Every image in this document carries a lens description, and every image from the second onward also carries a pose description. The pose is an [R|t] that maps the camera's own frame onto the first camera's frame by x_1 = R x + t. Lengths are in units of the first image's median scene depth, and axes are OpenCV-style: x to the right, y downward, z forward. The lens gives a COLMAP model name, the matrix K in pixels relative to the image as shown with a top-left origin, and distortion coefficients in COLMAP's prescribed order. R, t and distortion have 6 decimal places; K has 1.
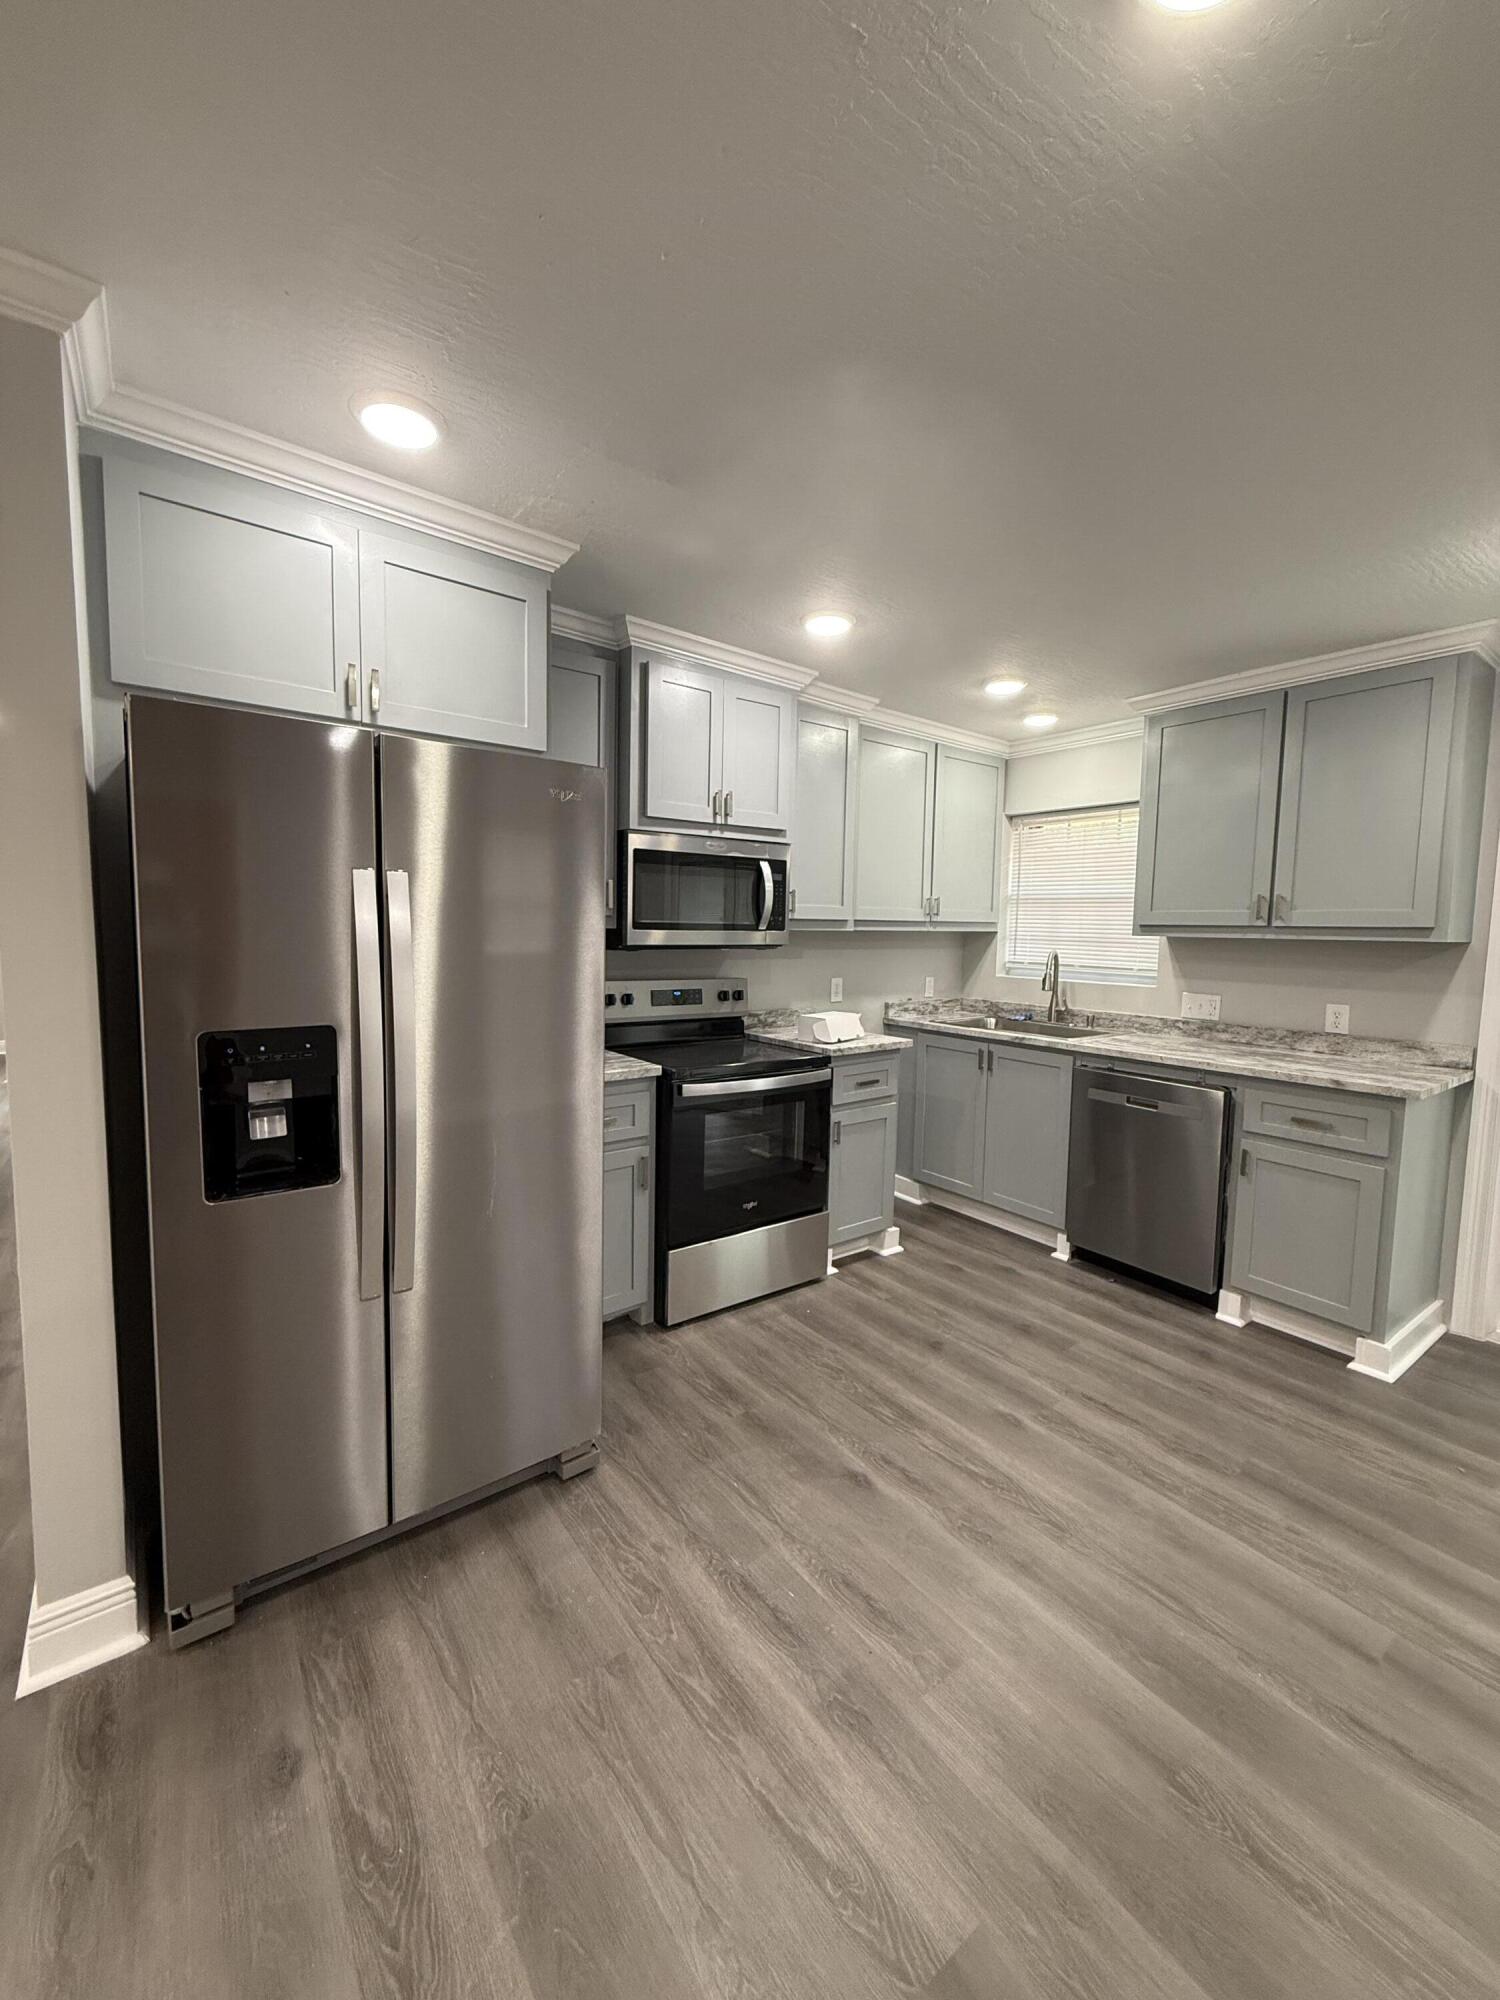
lens RADIAL K [[794.7, 0, 746.6], [0, 794.7, 996.5], [0, 0, 1]] dist [-0.000051, 0.000207]
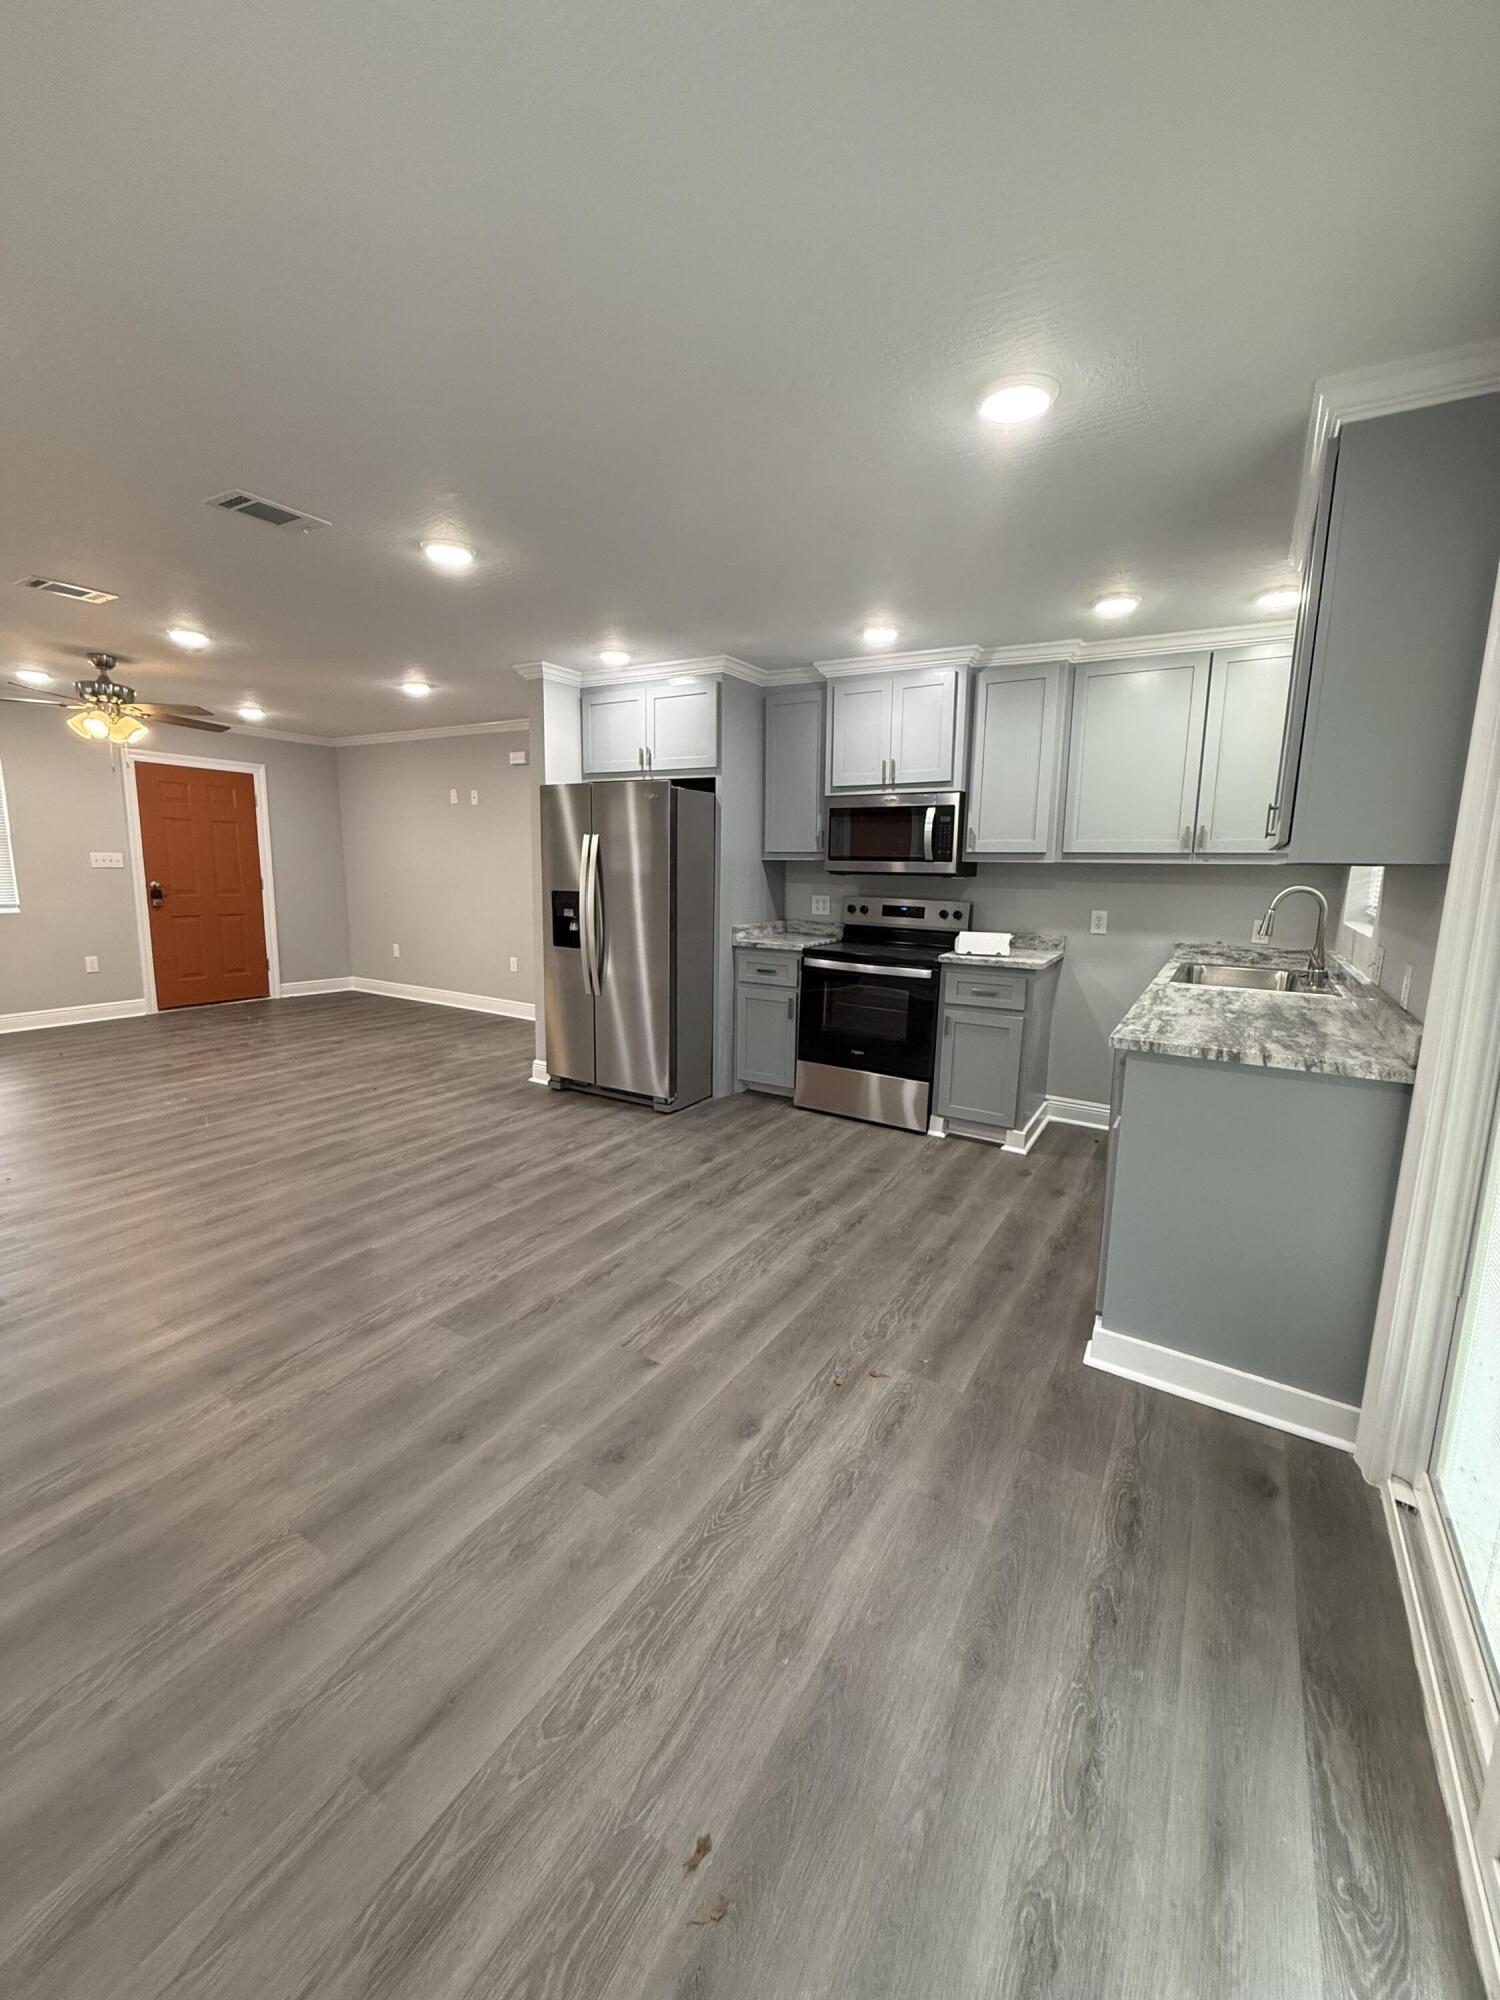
lens RADIAL K [[794.3, 0, 745.7], [0, 794.3, 997.4], [0, 0, 1]] dist [-0.000303, -0.000374]
pose [[0.370170, 0.145381, -0.917518, 1.172105], [-0.090369, 0.988629, 0.120190, 0.007524], [0.924558, 0.038425, 0.379099, 0.245825]]
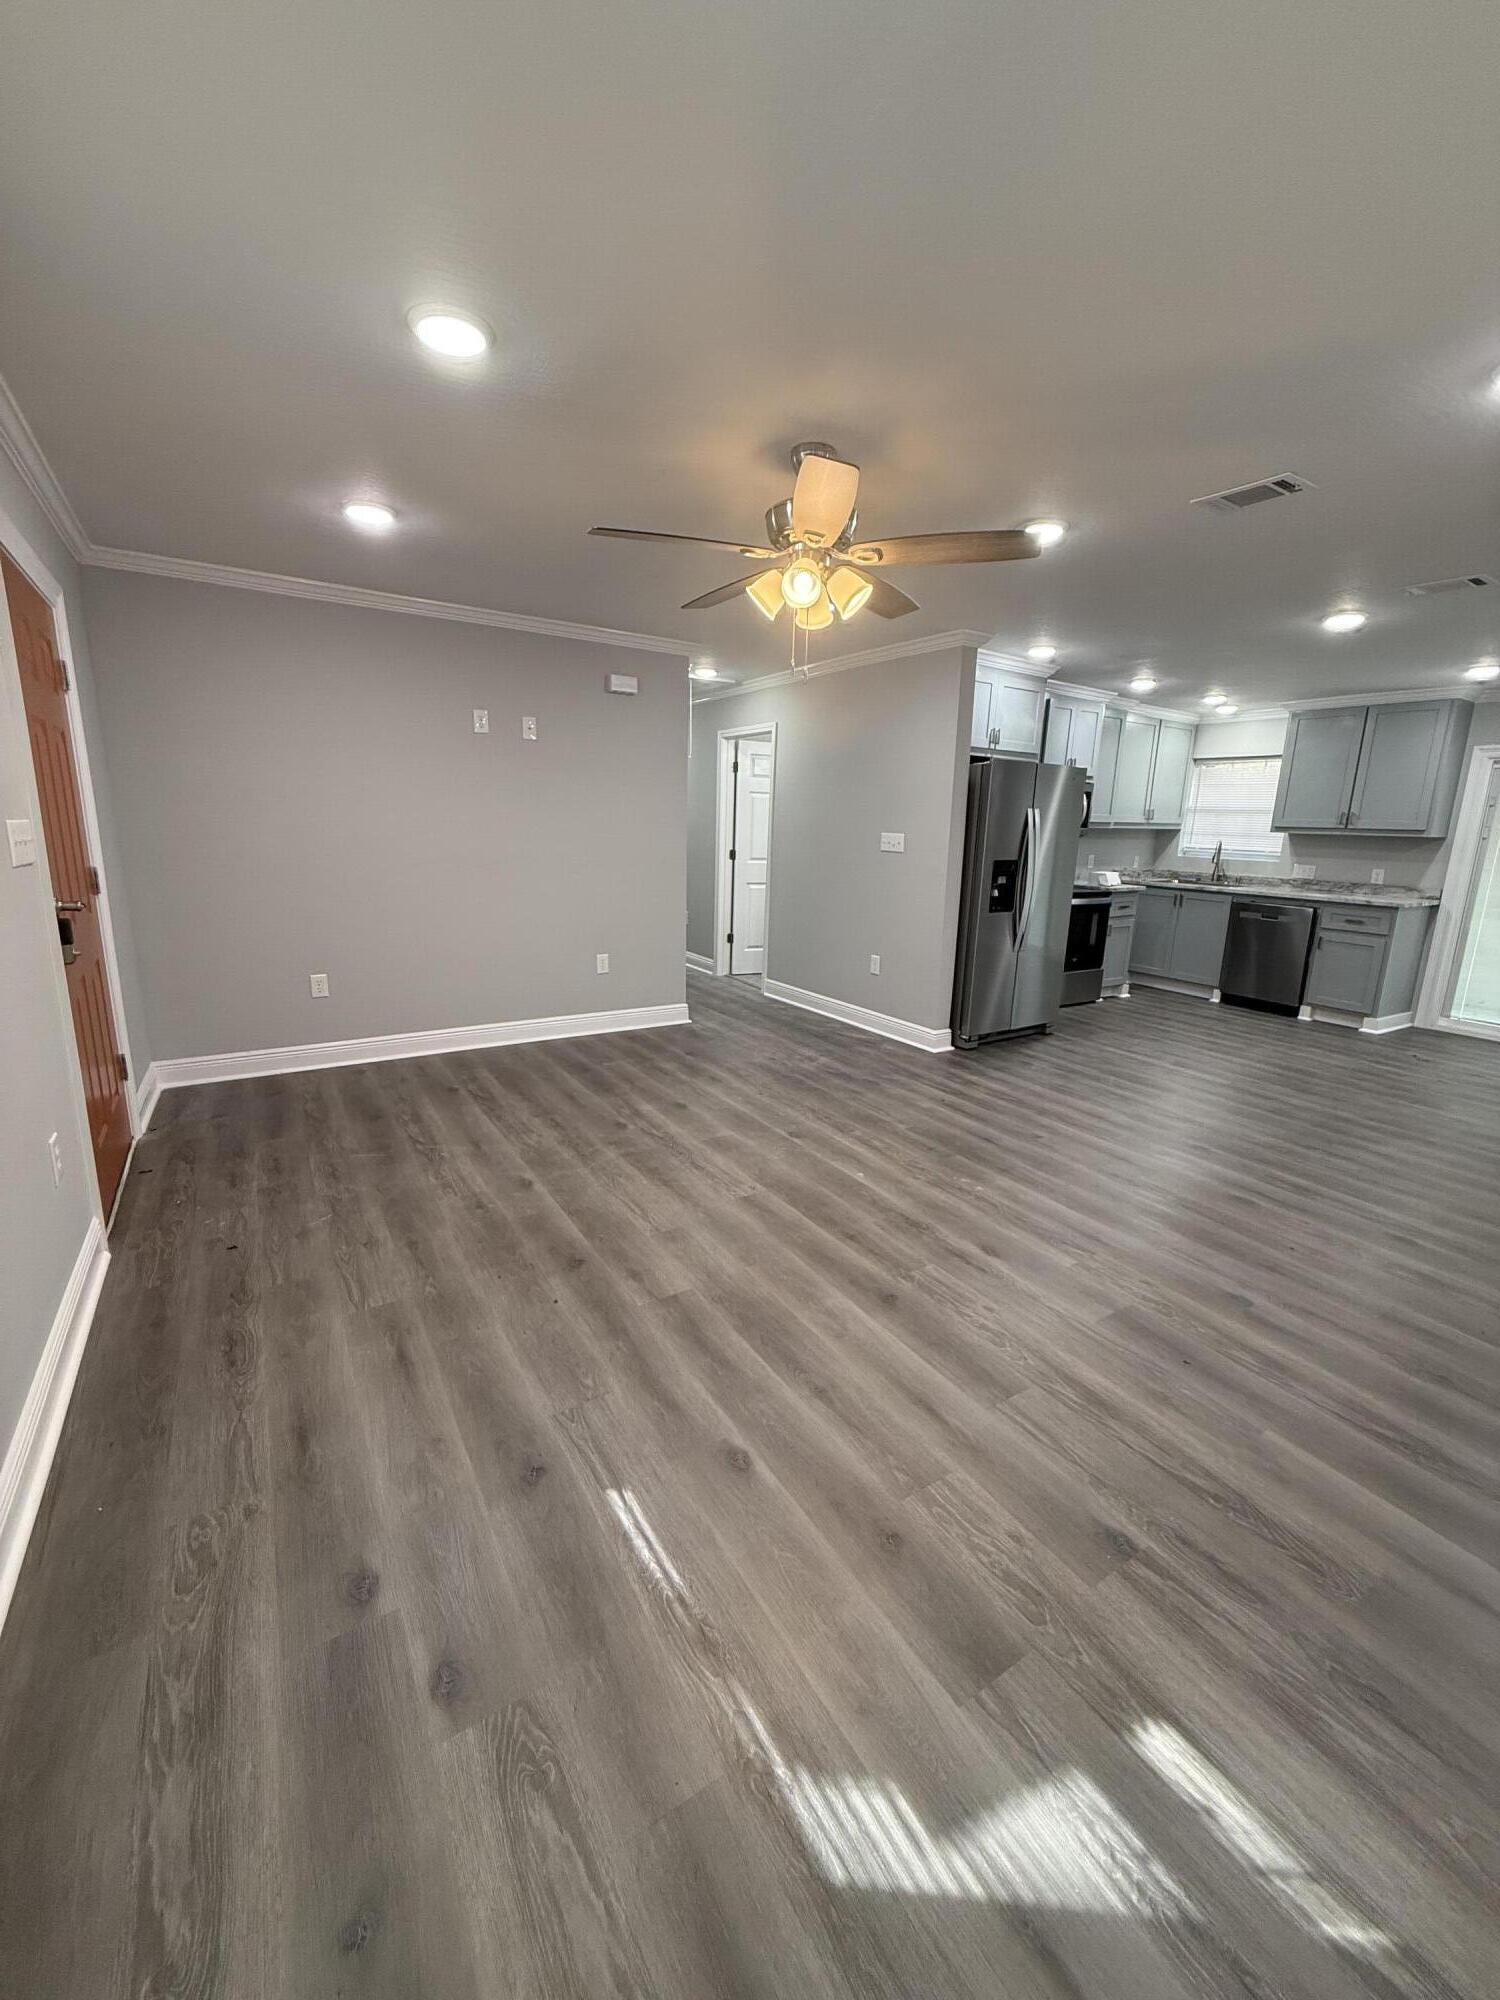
lens RADIAL K [[794.7, 0, 746.6], [0, 794.7, 996.5], [0, 0, 1]] dist [-0.000051, 0.000207]
pose [[0.997070, 0.023644, -0.072753, -0.677758], [-0.013730, 0.990905, 0.133861, 0.082346], [0.075256, -0.132470, 0.988326, -1.125853]]
